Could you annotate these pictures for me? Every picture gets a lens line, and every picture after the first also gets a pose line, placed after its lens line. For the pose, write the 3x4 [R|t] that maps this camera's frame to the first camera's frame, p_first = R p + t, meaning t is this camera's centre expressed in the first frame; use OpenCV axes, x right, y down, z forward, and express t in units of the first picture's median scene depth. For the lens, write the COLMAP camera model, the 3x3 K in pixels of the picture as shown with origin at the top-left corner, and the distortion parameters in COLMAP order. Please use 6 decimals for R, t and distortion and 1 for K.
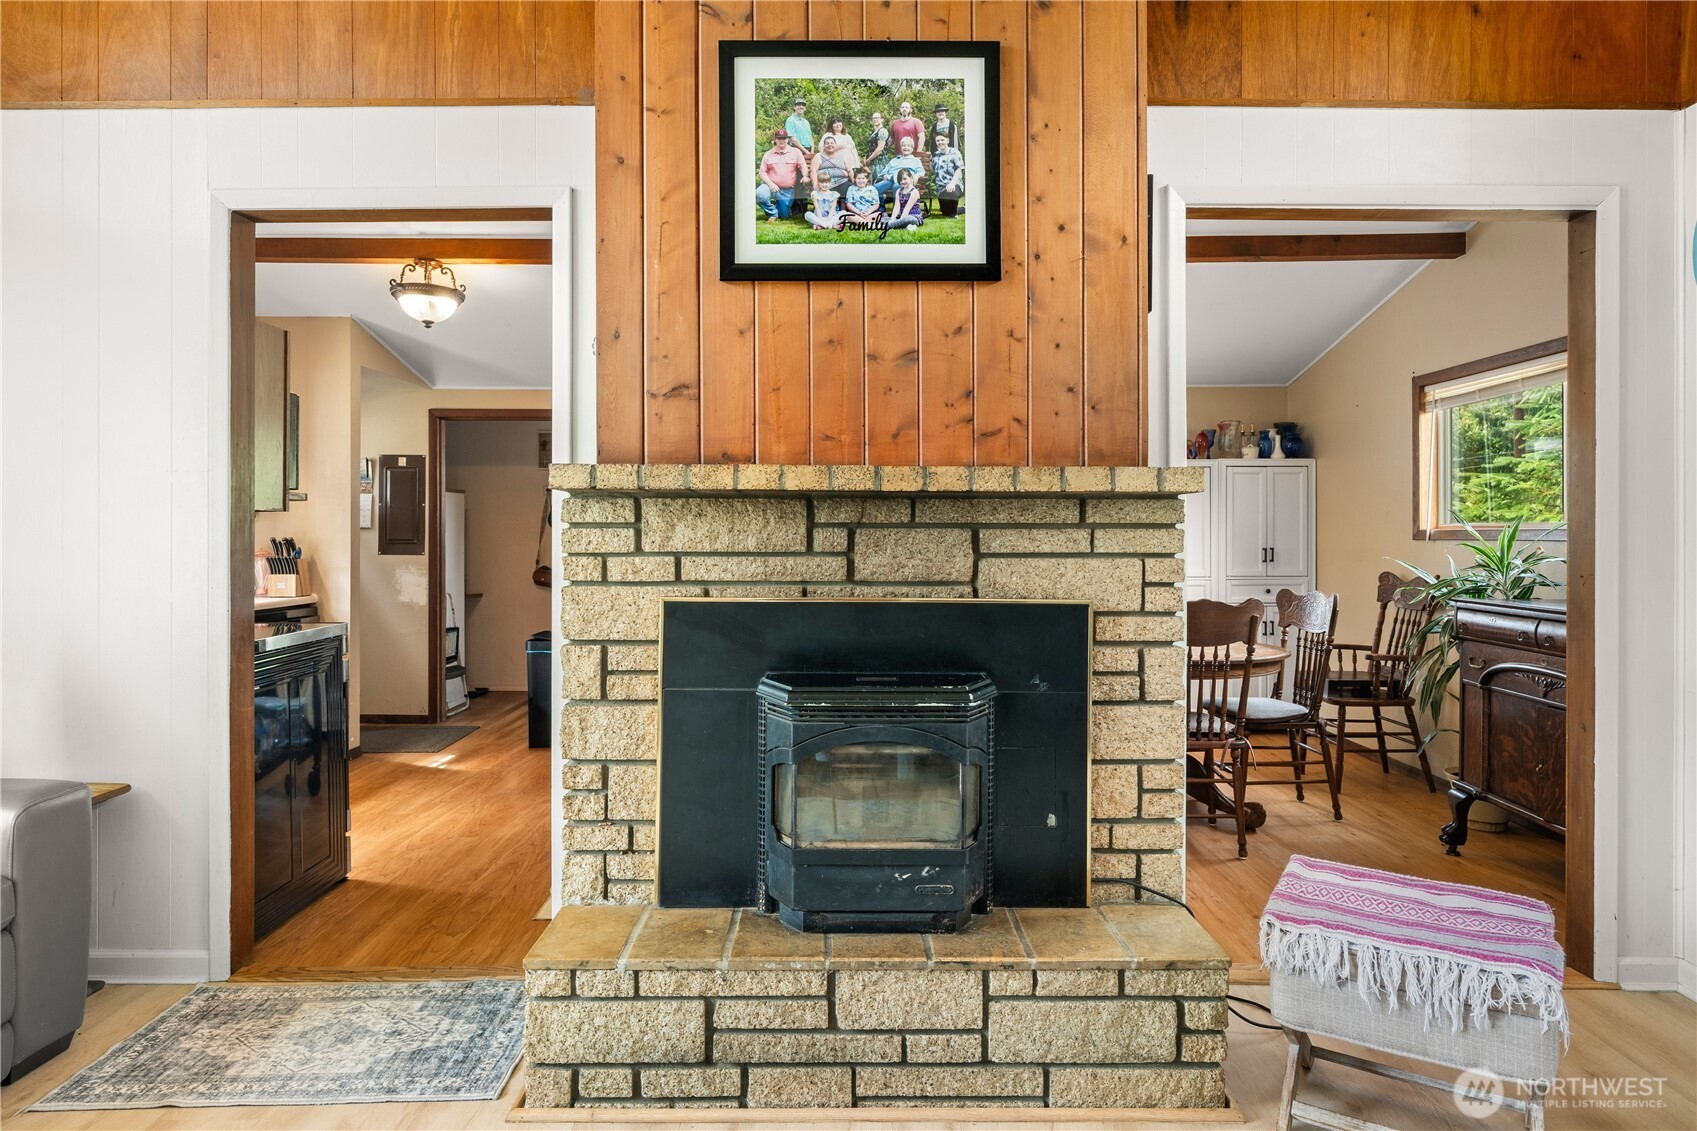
lens RADIAL K [[1022.6, 0, 837.1], [0, 1022.6, 555.5], [0, 0, 1]] dist [-0.002964, 0.002304]
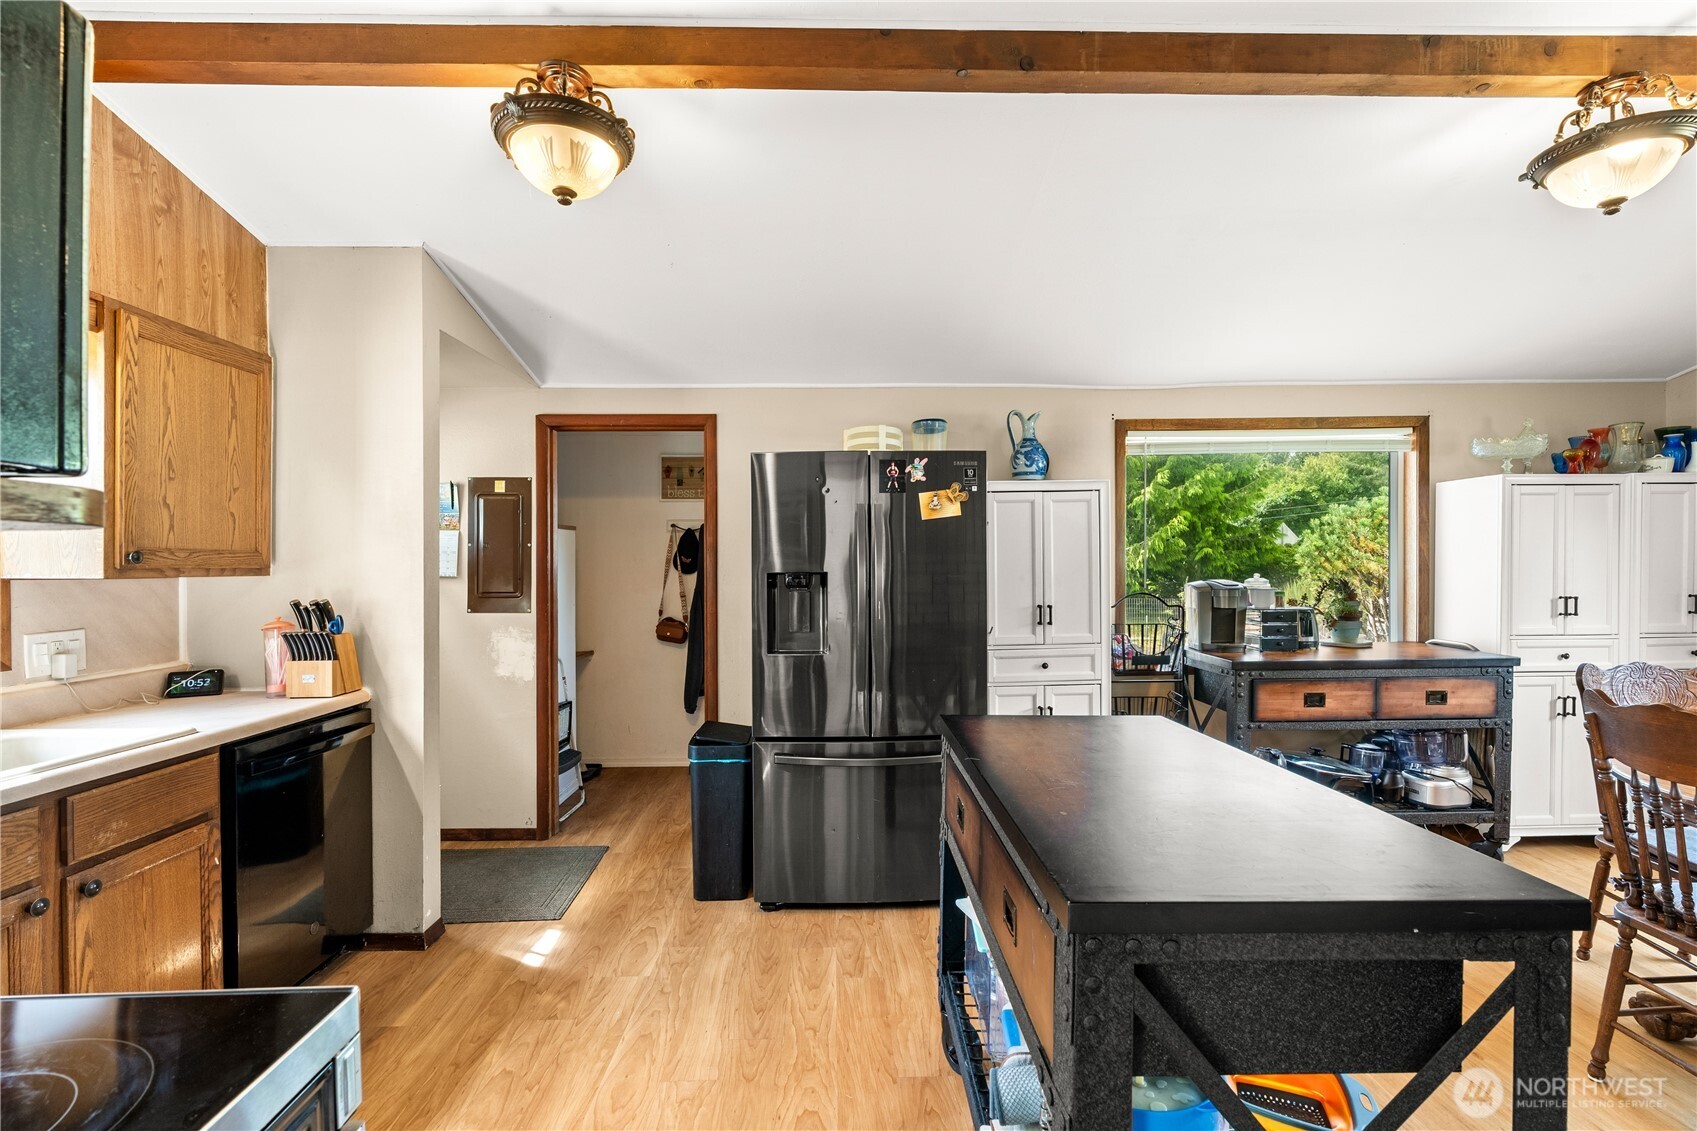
lens RADIAL K [[786.7, 0, 847.7], [0, 786.7, 571.2], [0, 0, 1]] dist [-0.011263, 0.000820]
pose [[0.999511, -0.010237, 0.029540, -0.459310], [0.010566, 0.999884, -0.010991, -0.052940], [-0.029424, 0.011298, 0.999503, 1.023972]]
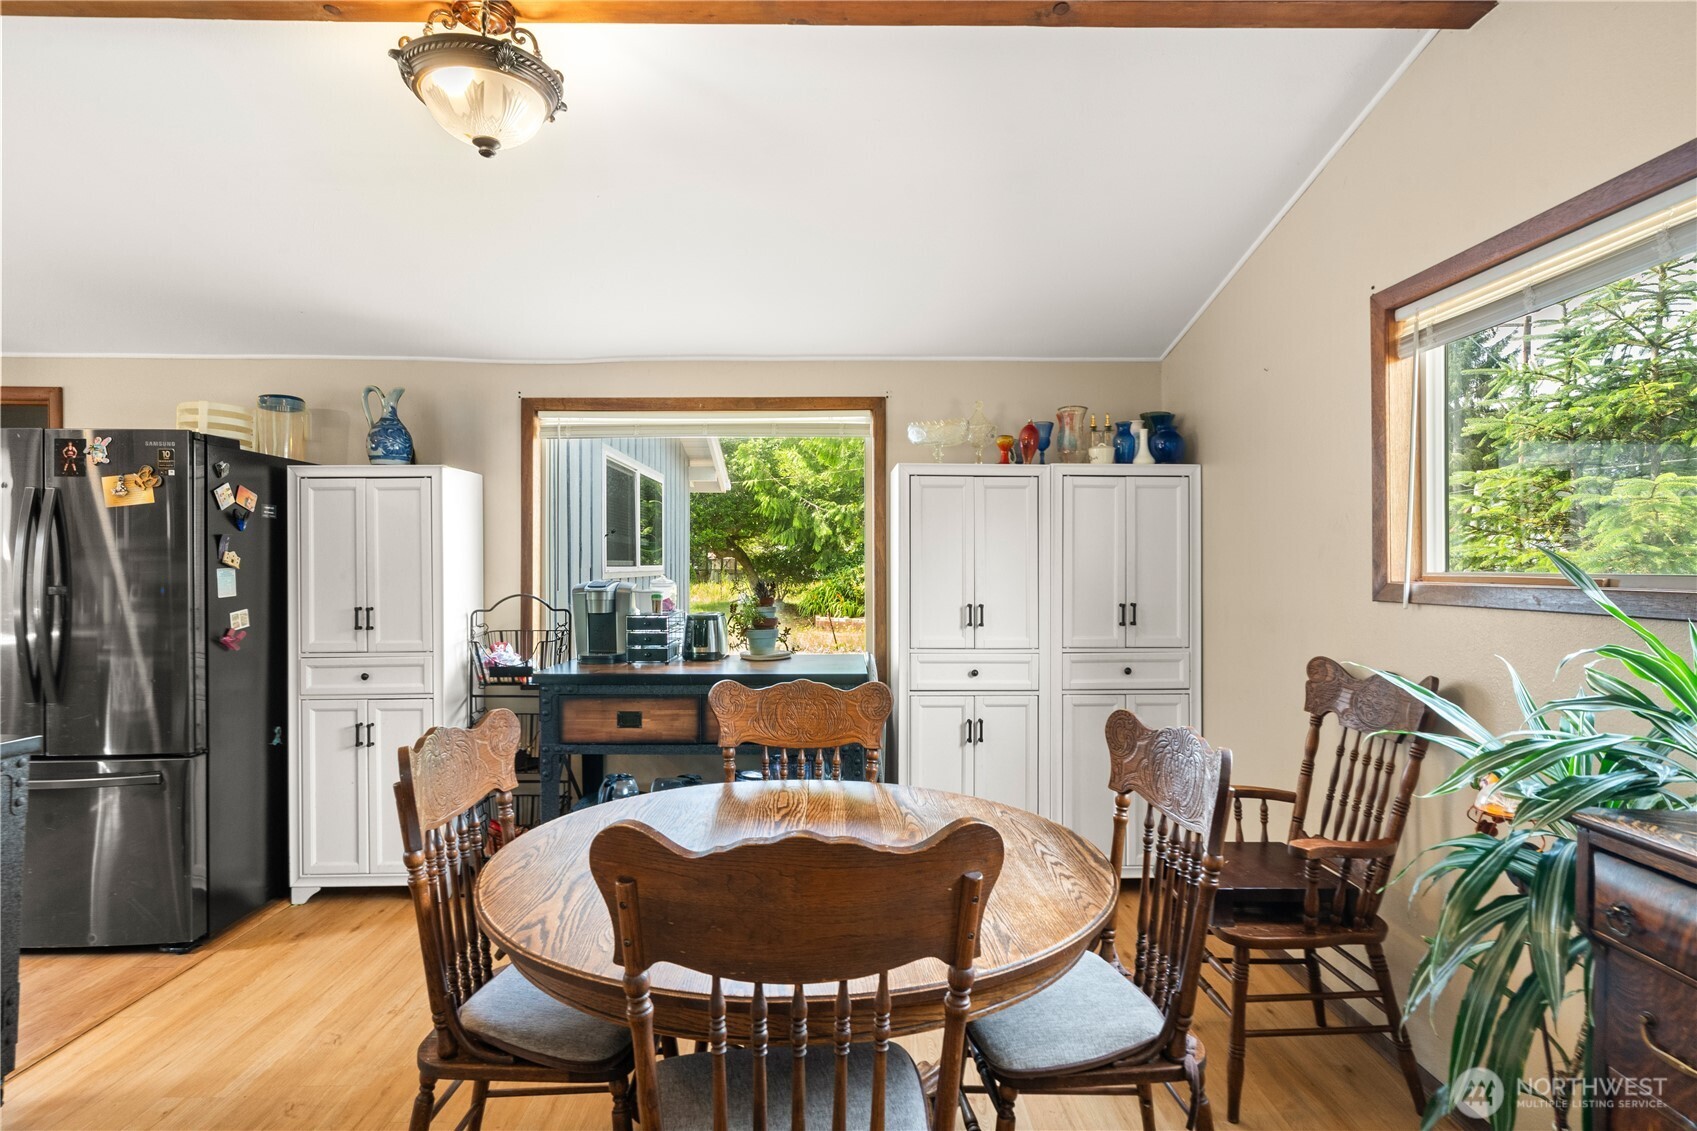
lens RADIAL K [[878.5, 0, 839.5], [0, 878.5, 576.0], [0, 0, 1]] dist [-0.006649, 0.003497]
pose [[0.999580, 0.001224, 0.028955, 0.504894], [-0.001041, 0.999980, -0.006312, -0.046312], [-0.028962, 0.006280, 0.999561, 1.021209]]
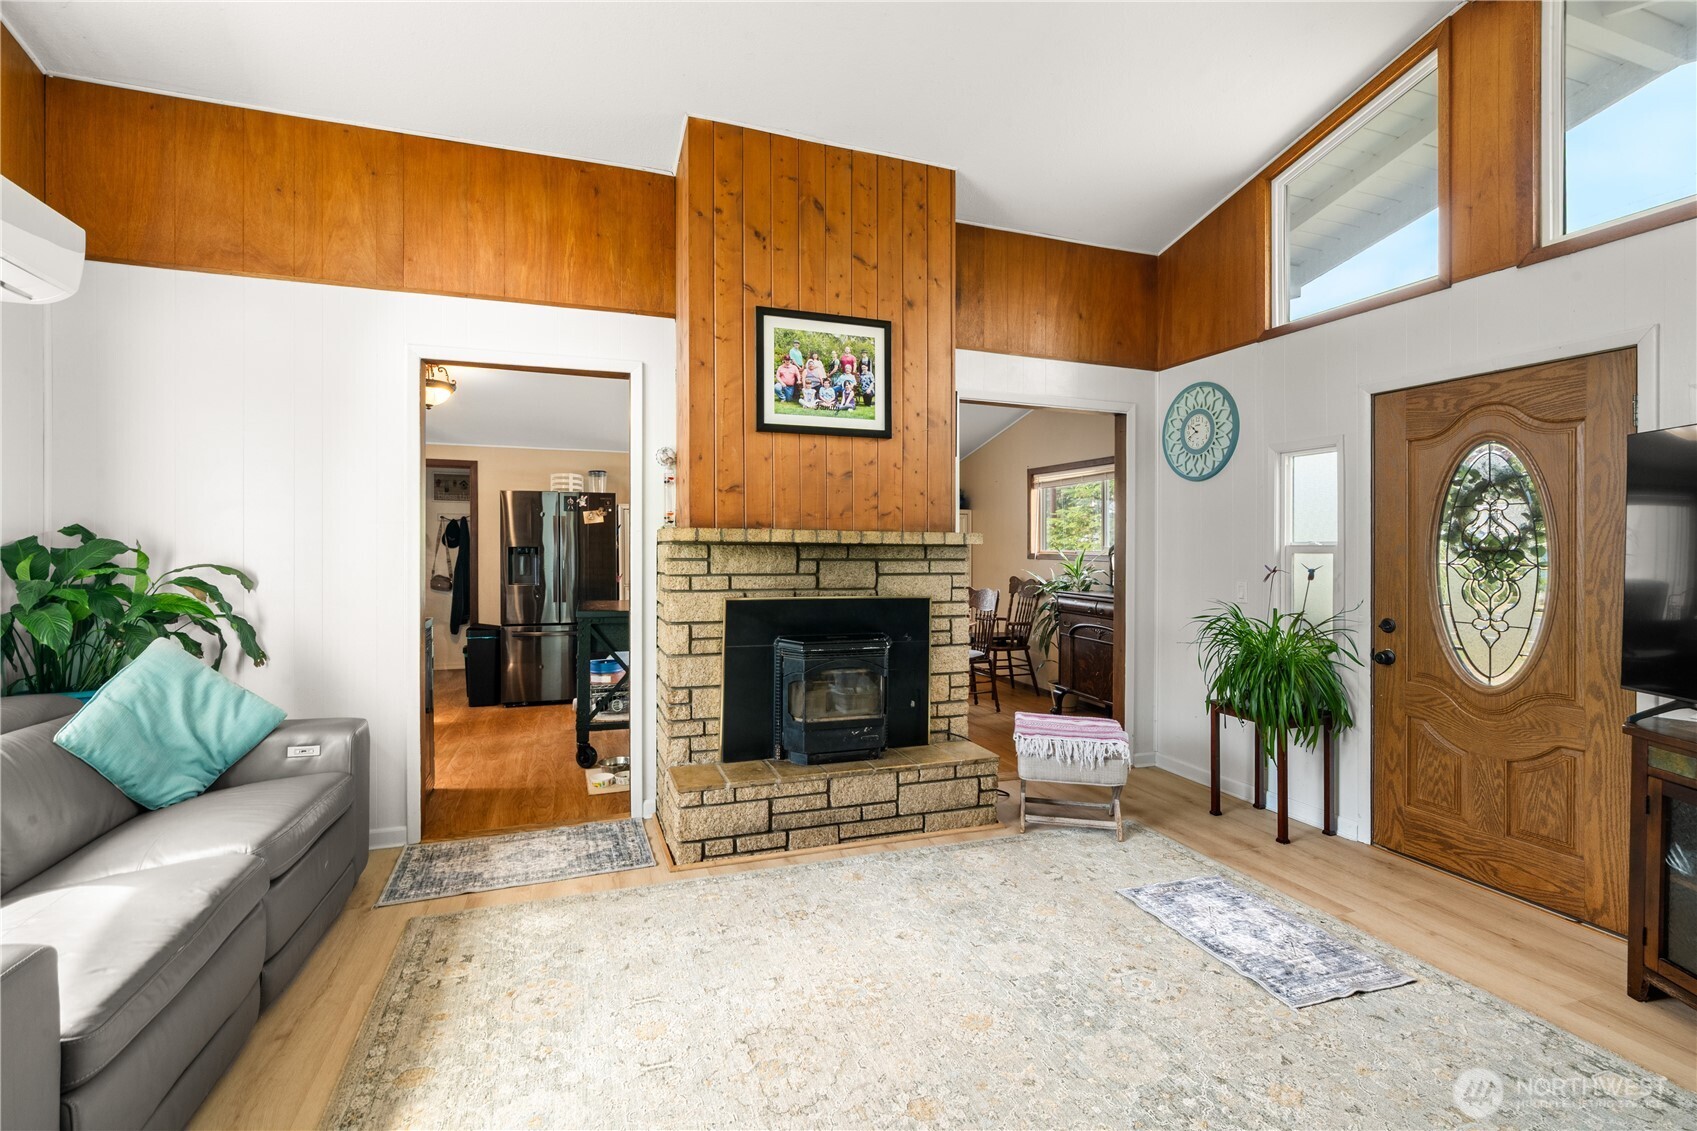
lens RADIAL K [[786.7, 0, 853.4], [0, 786.7, 567.8], [0, 0, 1]] dist [-0.011263, 0.000820]
pose [[0.938571, -0.003516, 0.345068, -0.384786], [0.000047, 0.999949, 0.010061, -0.025133], [-0.345086, -0.009427, 0.938524, -0.376750]]
